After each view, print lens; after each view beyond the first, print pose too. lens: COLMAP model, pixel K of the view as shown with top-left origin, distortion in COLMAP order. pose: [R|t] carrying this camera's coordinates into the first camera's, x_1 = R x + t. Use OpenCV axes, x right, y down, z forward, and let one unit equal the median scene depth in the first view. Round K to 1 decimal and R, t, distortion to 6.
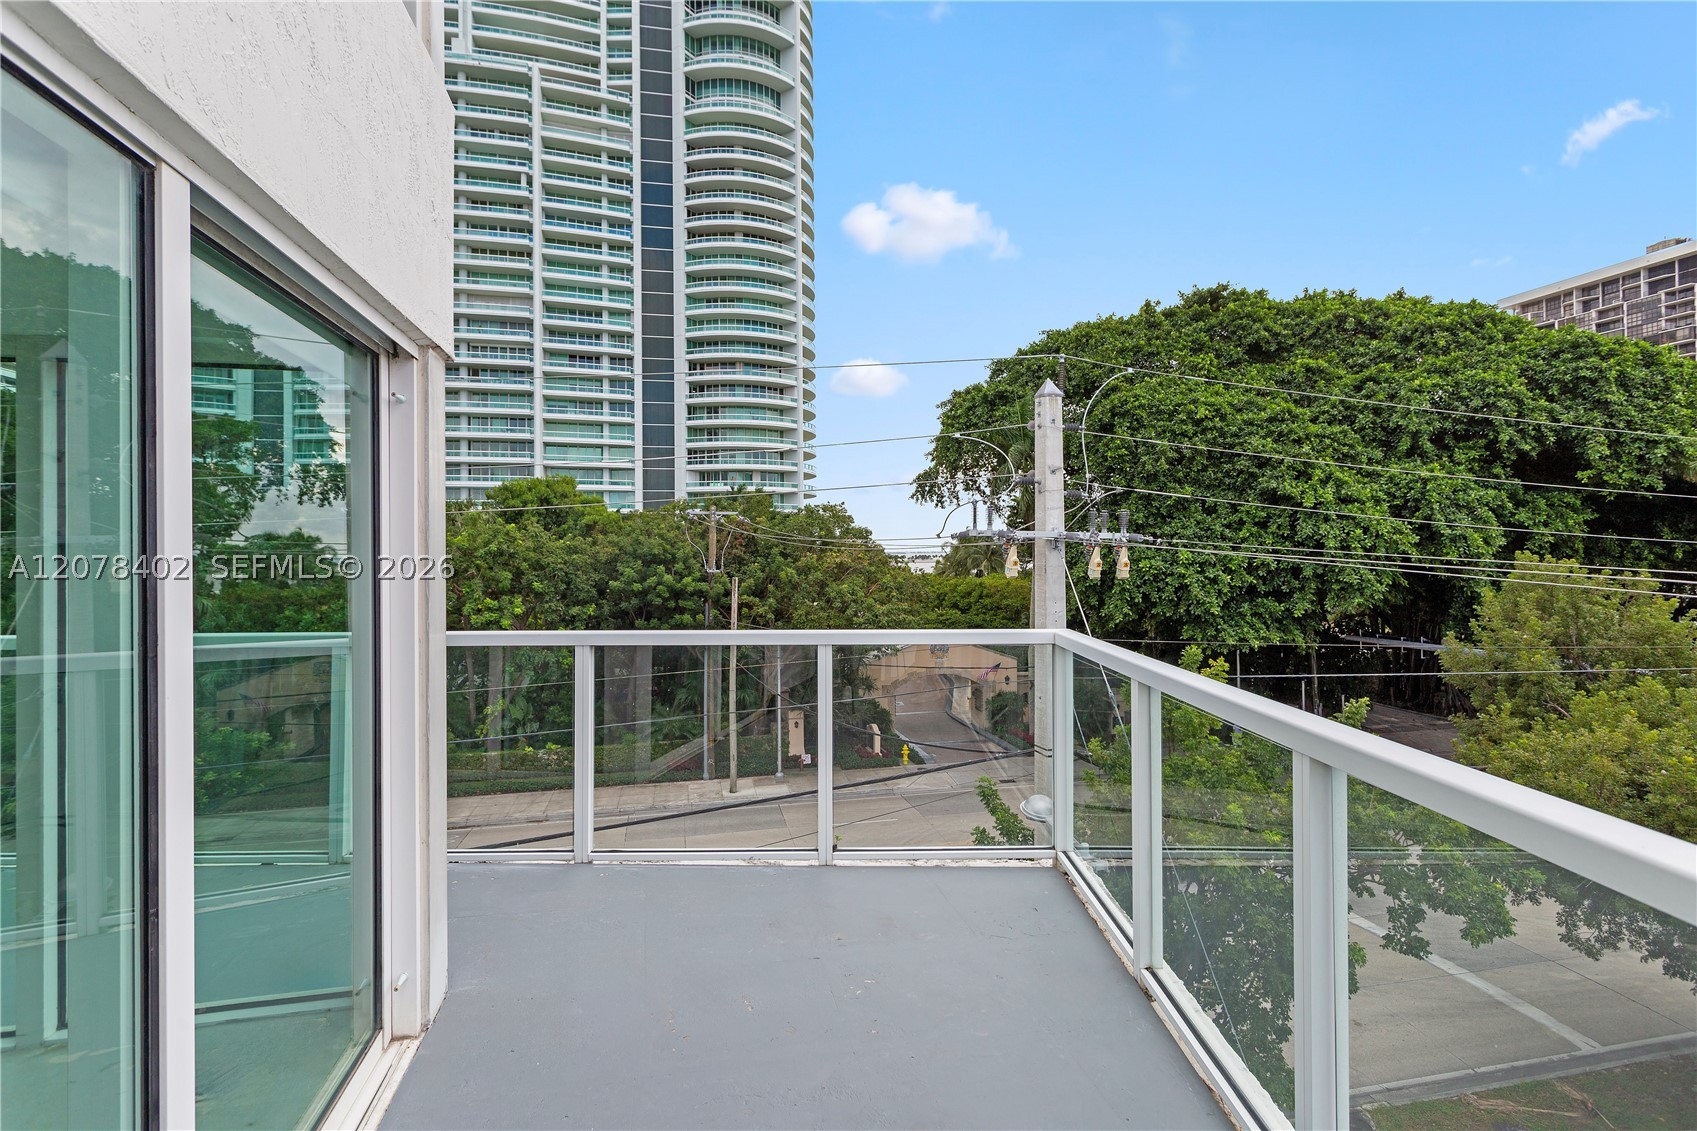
lens RADIAL K [[821.2, 0, 855.4], [0, 821.2, 546.7], [0, 0, 1]] dist [0.002320, 0.002590]
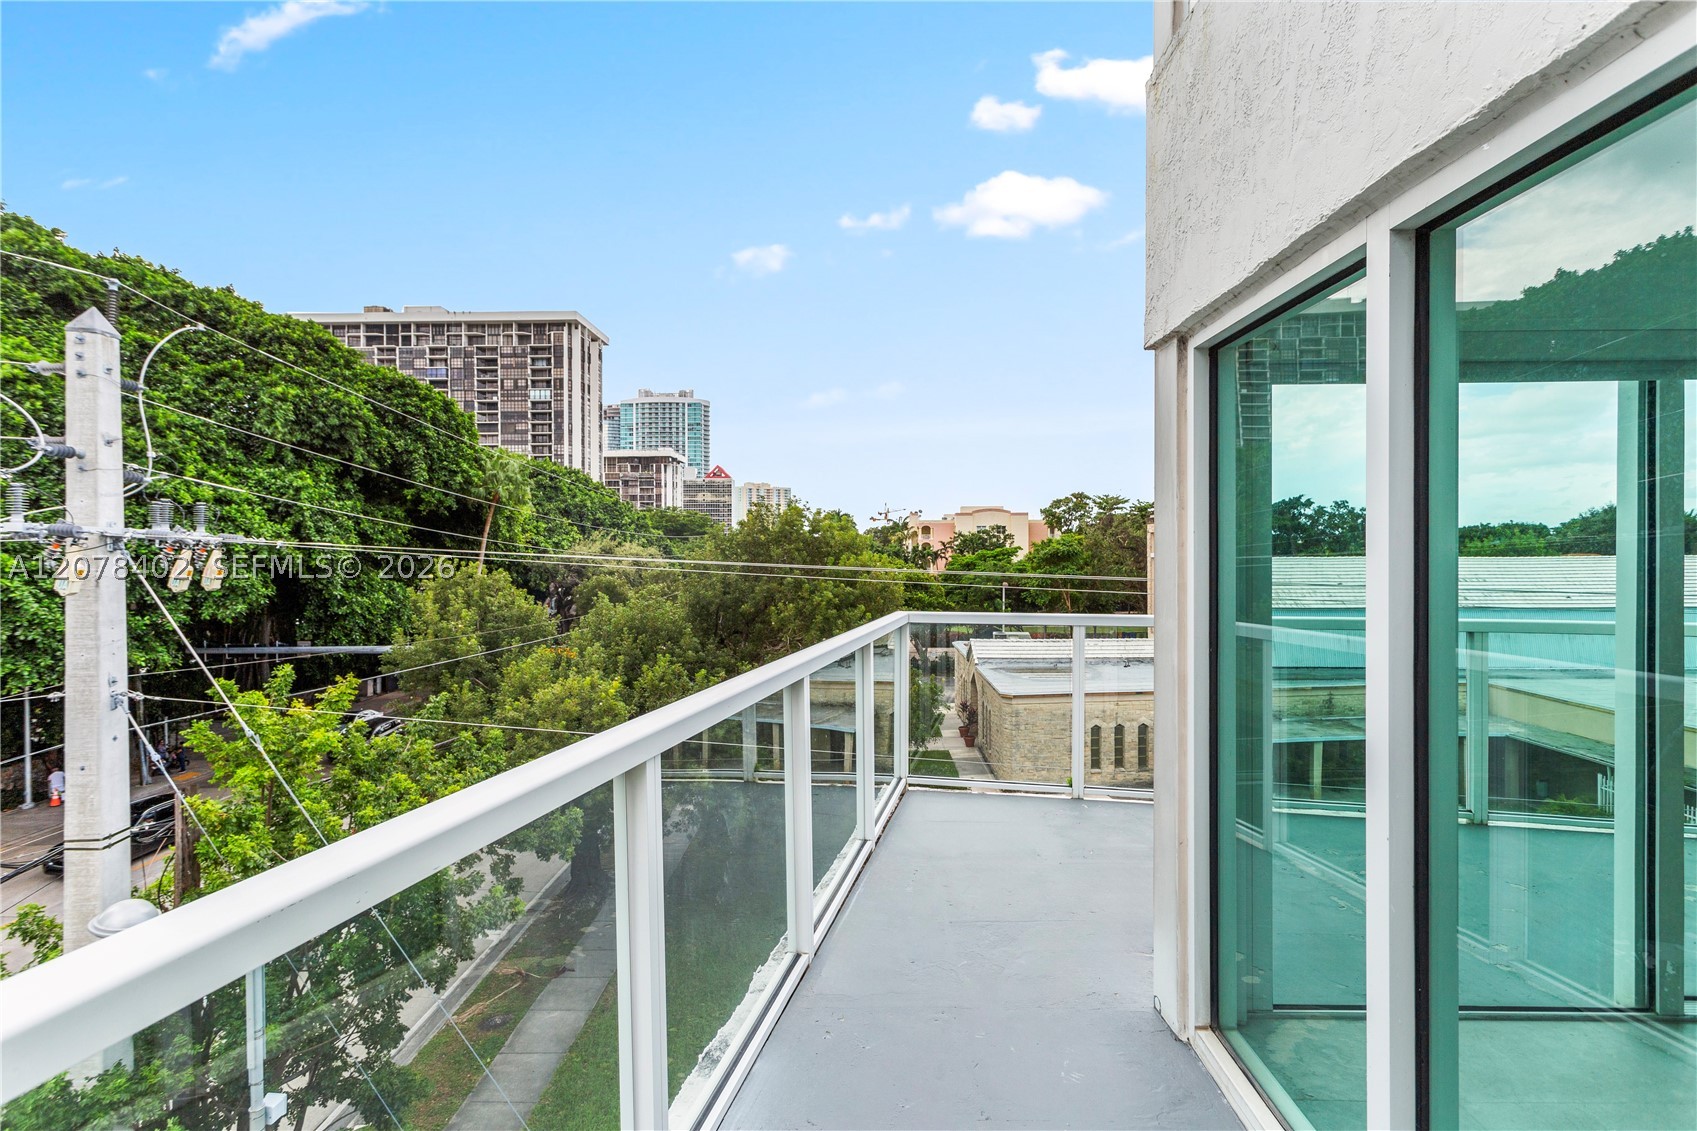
lens RADIAL K [[821.2, 0, 834.5], [0, 821.2, 554.0], [0, 0, 1]] dist [0.002320, 0.002590]
pose [[0.236104, 0.002268, 0.971725, -0.140099], [-0.003905, 0.999991, -0.001385, 0.001855], [-0.971720, -0.003467, 0.236111, 0.102064]]
